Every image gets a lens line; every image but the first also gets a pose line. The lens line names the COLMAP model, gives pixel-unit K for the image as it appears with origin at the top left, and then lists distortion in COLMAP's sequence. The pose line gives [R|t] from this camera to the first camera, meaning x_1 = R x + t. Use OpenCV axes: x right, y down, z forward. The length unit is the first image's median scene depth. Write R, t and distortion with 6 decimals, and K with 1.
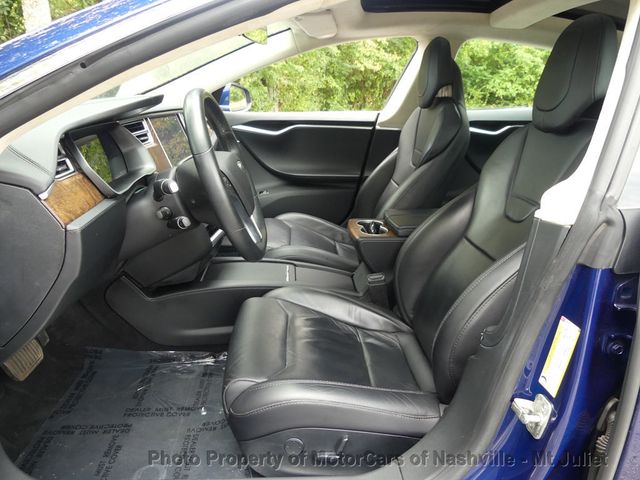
lens RADIAL K [[479.3, 0, 321.8], [0, 479.3, 233.6], [0, 0, 1]] dist [-0.018665, 0.005245]
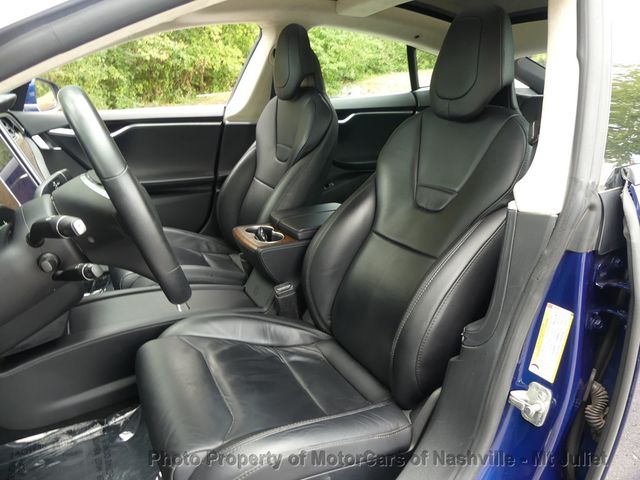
lens RADIAL K [[479.3, 0, 320.7], [0, 479.3, 236.3], [0, 0, 1]] dist [-0.018665, 0.005245]
pose [[0.908302, -0.143170, 0.393051, -0.171526], [0.133109, 0.989689, 0.052896, -0.046688], [-0.396571, 0.004273, 0.917994, 0.139155]]
